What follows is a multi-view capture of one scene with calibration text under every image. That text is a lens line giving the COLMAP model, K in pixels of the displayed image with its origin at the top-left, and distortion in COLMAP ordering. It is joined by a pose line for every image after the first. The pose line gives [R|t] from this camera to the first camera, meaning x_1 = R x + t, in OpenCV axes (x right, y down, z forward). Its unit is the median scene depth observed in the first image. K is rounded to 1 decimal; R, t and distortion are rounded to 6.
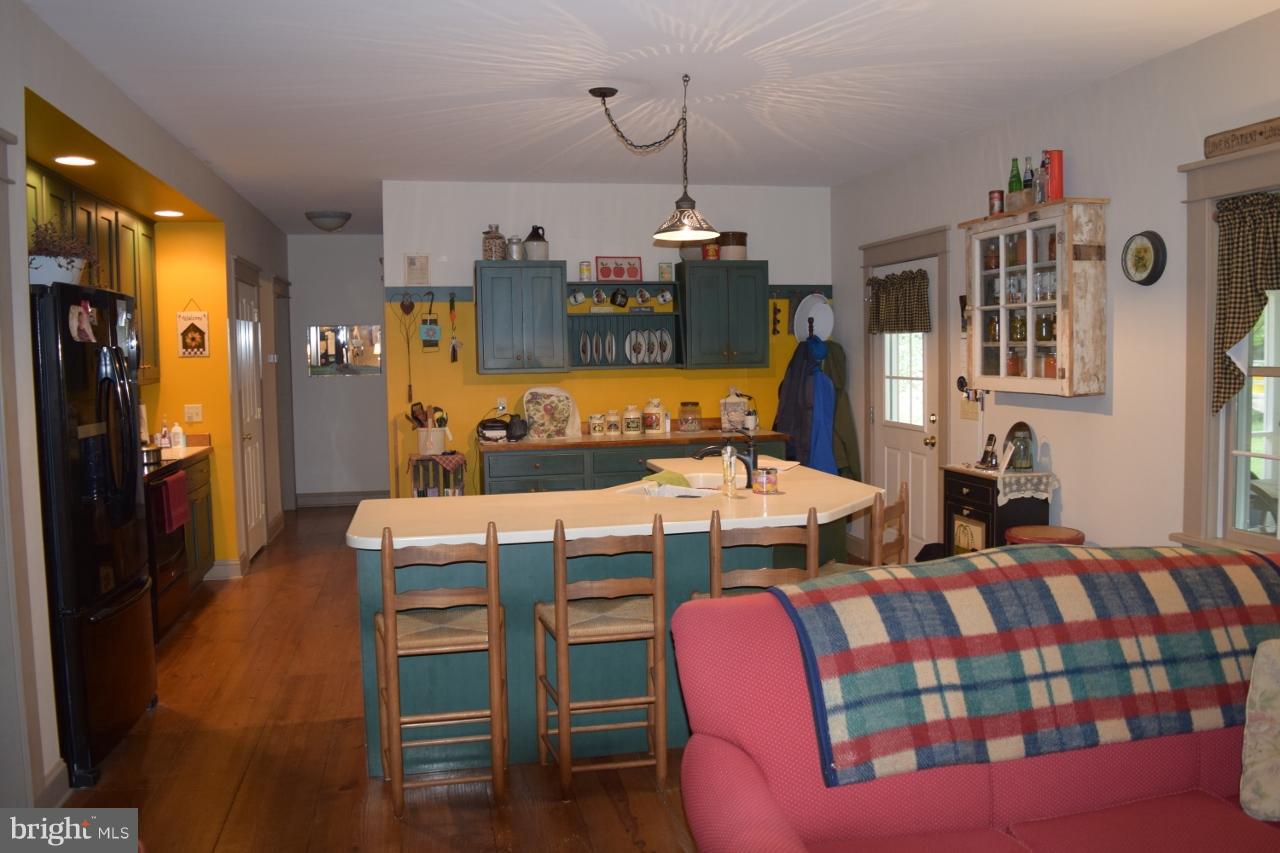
lens RADIAL K [[1006.3, 0, 640.2], [0, 1006.3, 416.6], [0, 0, 1]] dist [-0.092818, 0.021058]
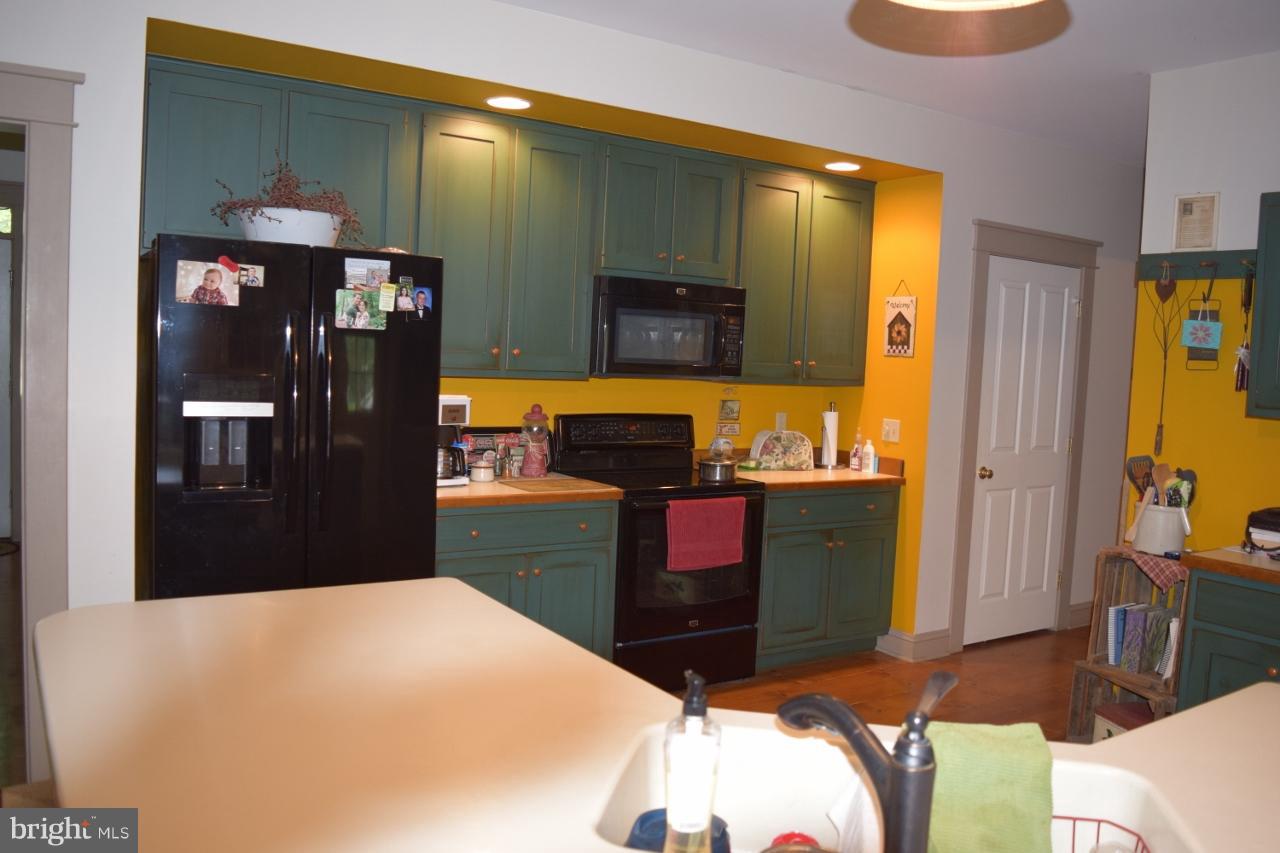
lens RADIAL K [[1006.3, 0, 640.2], [0, 1006.3, 416.6], [0, 0, 1]] dist [-0.092818, 0.021058]
pose [[0.351285, 0.094448, -0.931493, 0.194592], [-0.111897, 0.992003, 0.058385, -0.037274], [0.929558, 0.083721, 0.359044, 0.545481]]
